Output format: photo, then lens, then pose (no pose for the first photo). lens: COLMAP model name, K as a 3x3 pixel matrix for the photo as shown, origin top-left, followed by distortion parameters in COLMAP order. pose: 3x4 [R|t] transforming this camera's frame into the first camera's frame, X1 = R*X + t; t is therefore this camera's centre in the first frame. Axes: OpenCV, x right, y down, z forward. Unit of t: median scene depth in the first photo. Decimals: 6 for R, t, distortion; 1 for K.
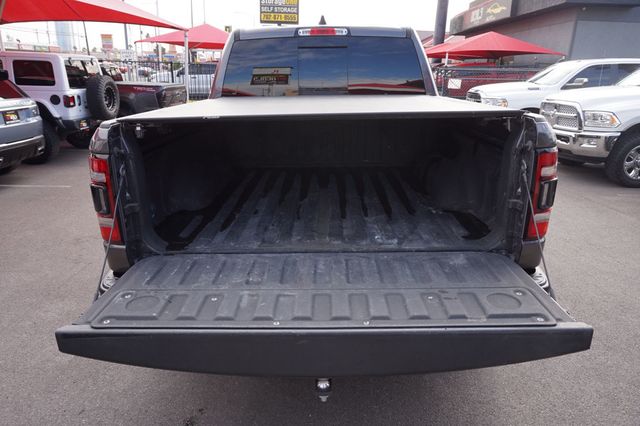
lens RADIAL K [[423.2, 0, 319.9], [0, 423.2, 212.5], [0, 0, 1]] dist [-0.050084, 0.021508]
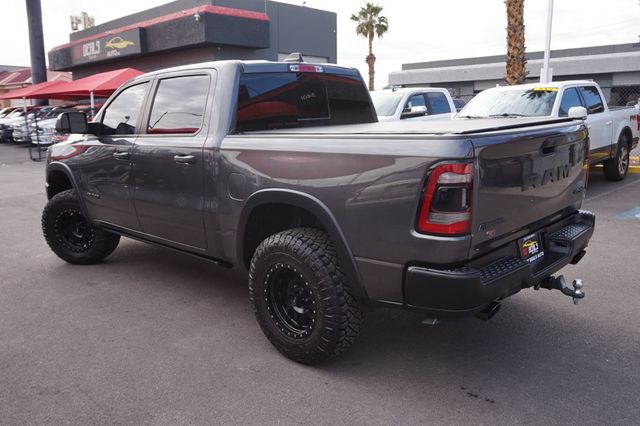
lens RADIAL K [[519.8, 0, 324.0], [0, 519.8, 211.1], [0, 0, 1]] dist [-0.013709, -0.020791]
pose [[0.690991, -0.155182, 0.706010, -0.459663], [0.252311, 0.967035, -0.034388, -0.011127], [-0.677399, 0.201896, 0.707367, 0.052679]]
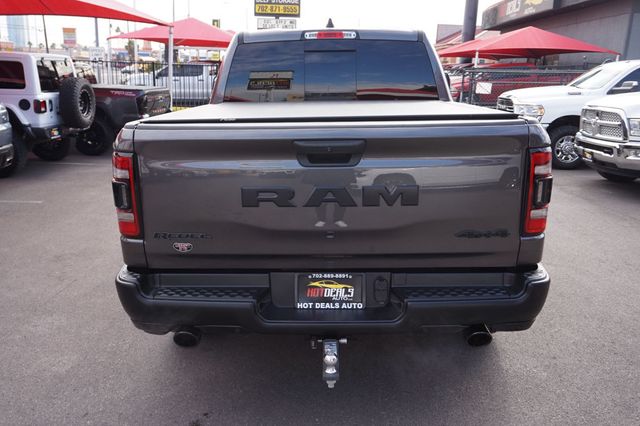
lens RADIAL K [[519.8, 0, 320.9], [0, 519.8, 215.0], [0, 0, 1]] dist [-0.013709, -0.020791]
pose [[0.999964, 0.003309, -0.007774, -0.001875], [-0.003744, 0.998385, -0.056684, 0.022727], [0.007574, 0.056711, 0.998362, -0.077202]]
